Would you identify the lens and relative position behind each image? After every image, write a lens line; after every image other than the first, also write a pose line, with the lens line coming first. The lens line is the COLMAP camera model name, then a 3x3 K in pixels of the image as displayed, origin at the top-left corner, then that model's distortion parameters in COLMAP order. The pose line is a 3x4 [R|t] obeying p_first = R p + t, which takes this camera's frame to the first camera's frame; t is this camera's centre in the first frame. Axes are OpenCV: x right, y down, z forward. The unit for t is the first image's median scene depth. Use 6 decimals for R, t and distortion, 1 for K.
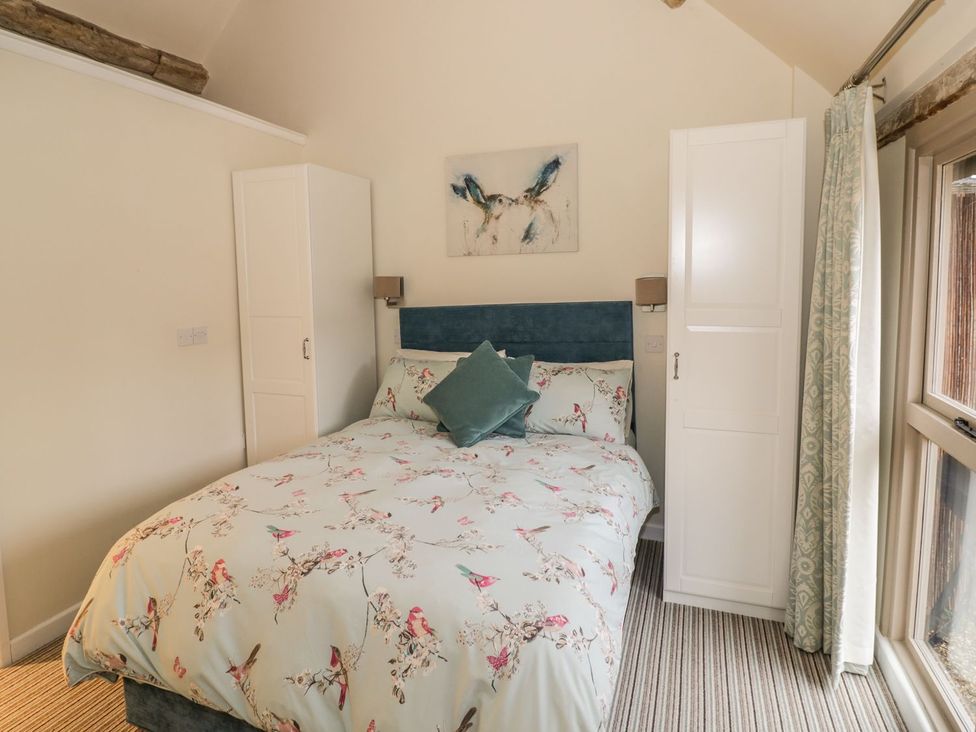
lens RADIAL K [[569.3, 0, 488.1], [0, 569.3, 316.7], [0, 0, 1]] dist [0.005024, -0.019475]
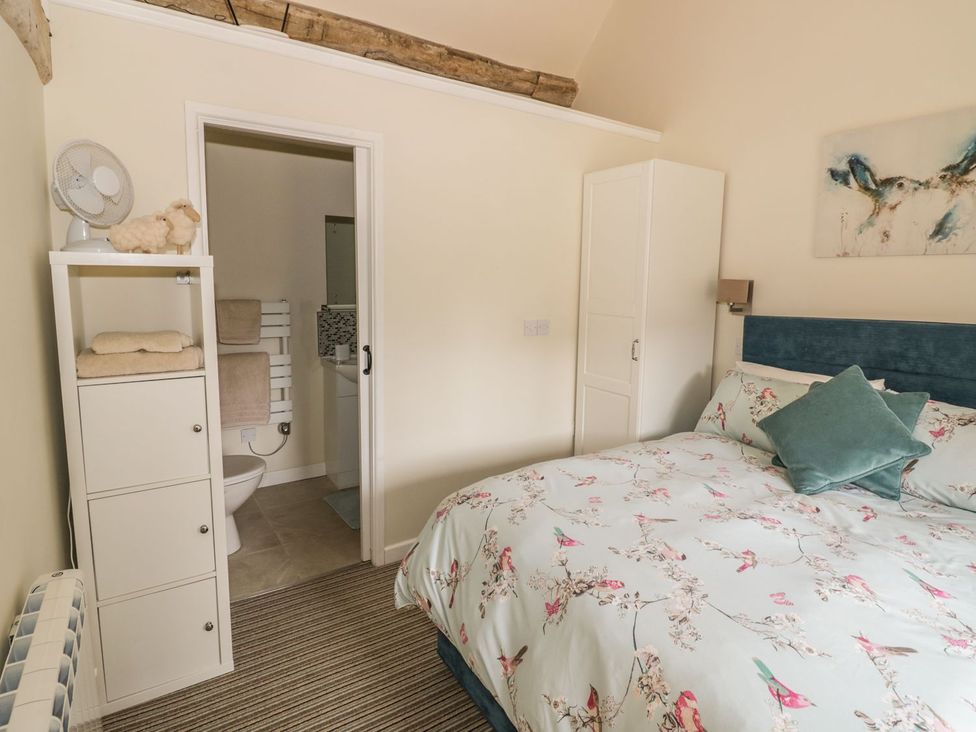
lens RADIAL K [[528.3, 0, 488.3], [0, 528.3, 341.0], [0, 0, 1]] dist [0.001267, -0.014867]
pose [[0.801540, 0.100645, -0.589410, 0.014987], [-0.071755, 0.994799, 0.072288, -0.007076], [0.593620, -0.015649, 0.804593, 0.106020]]
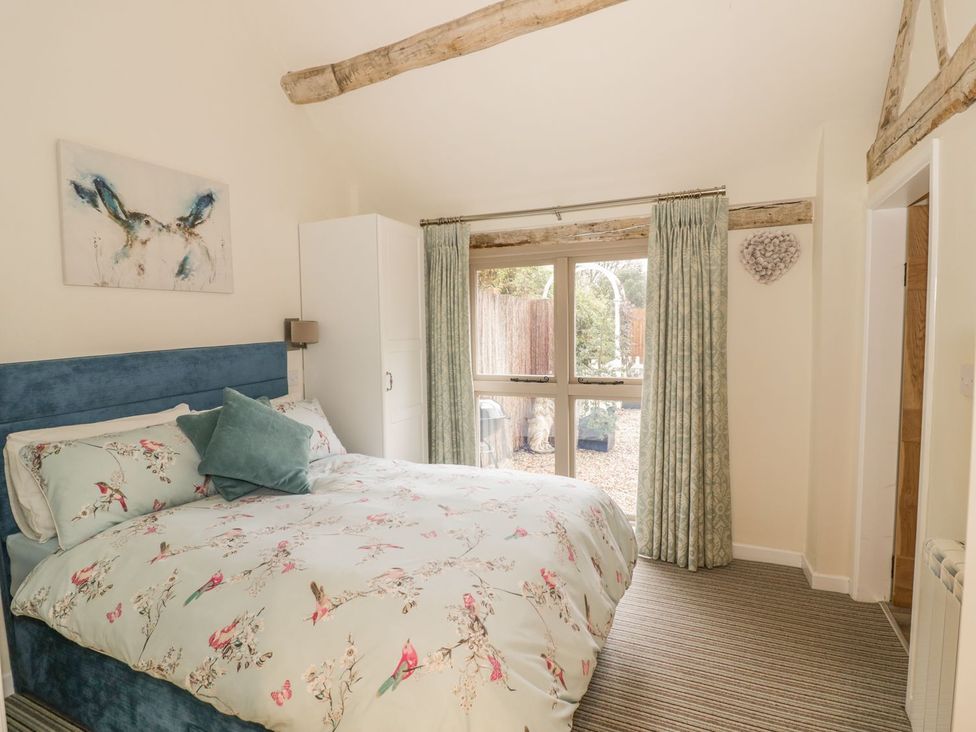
lens RADIAL K [[506.7, 0, 486.1], [0, 506.7, 361.5], [0, 0, 1]] dist [-0.002399, -0.011498]
pose [[0.065158, -0.052130, 0.996512, -0.698051], [0.083407, 0.995424, 0.046620, -0.001090], [-0.994383, 0.080079, 0.069208, 0.510144]]
